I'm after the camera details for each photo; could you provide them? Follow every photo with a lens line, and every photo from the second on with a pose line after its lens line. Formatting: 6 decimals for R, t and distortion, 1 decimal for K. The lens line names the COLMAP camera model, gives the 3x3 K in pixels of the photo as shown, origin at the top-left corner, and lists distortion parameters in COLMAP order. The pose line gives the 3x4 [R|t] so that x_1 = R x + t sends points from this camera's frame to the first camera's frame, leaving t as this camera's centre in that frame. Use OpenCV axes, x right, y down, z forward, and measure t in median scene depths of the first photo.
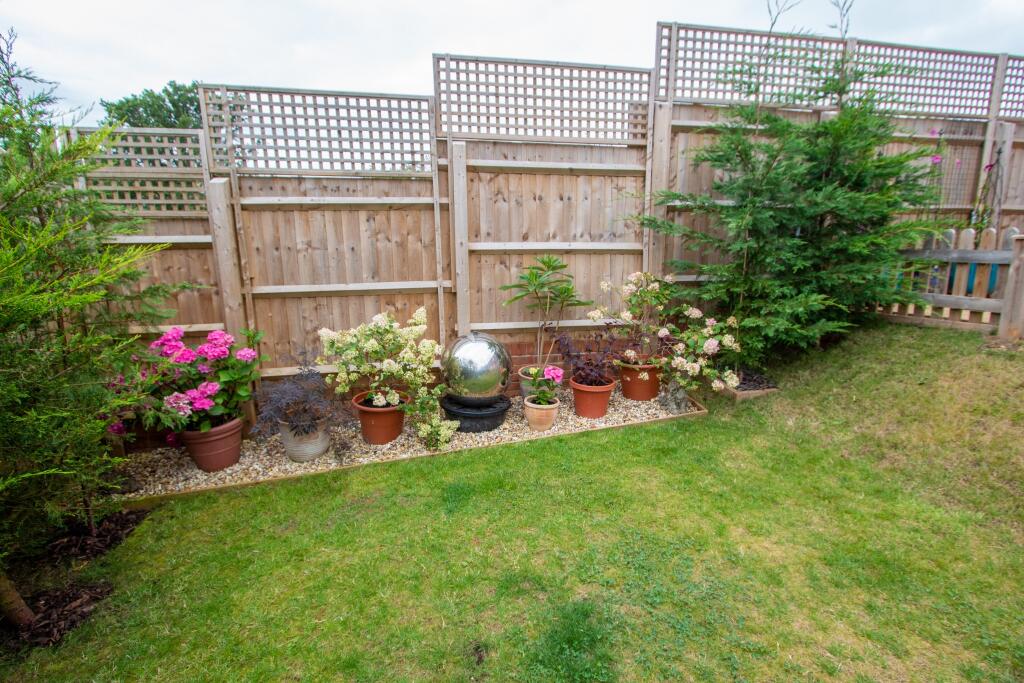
lens RADIAL K [[473.2, 0, 509.9], [0, 473.2, 337.4], [0, 0, 1]] dist [0.001115, 0.000360]
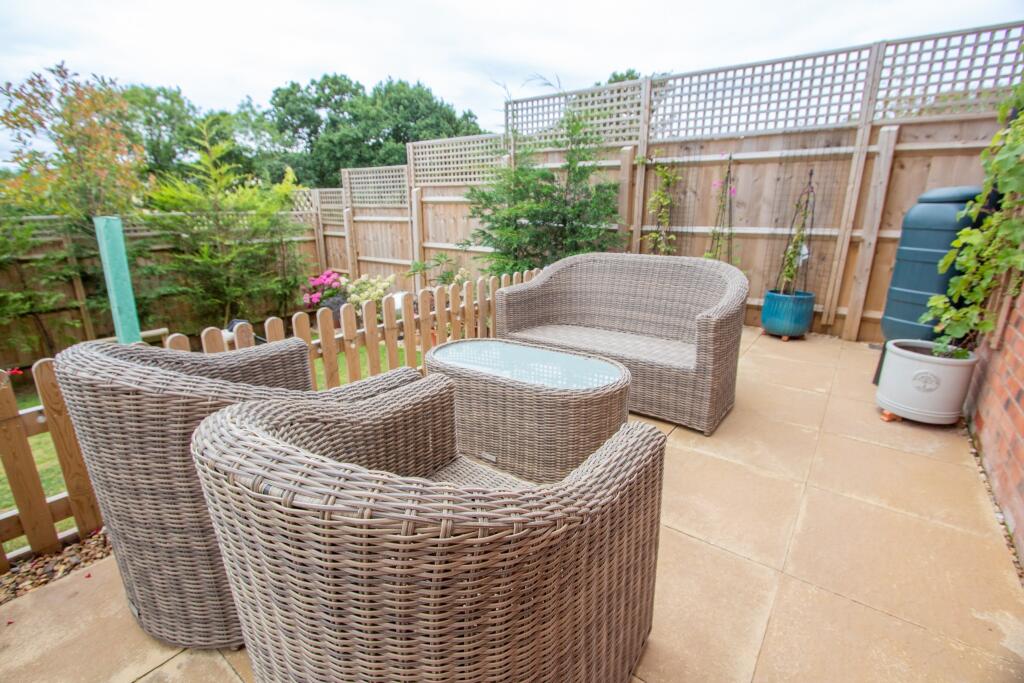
lens RADIAL K [[473.2, 0, 509.9], [0, 473.2, 337.4], [0, 0, 1]] dist [0.001115, 0.000360]
pose [[0.647344, 0.210368, -0.732592, 1.535997], [-0.168306, 0.976884, 0.131796, -0.136431], [0.743383, 0.037982, 0.667786, 0.040756]]
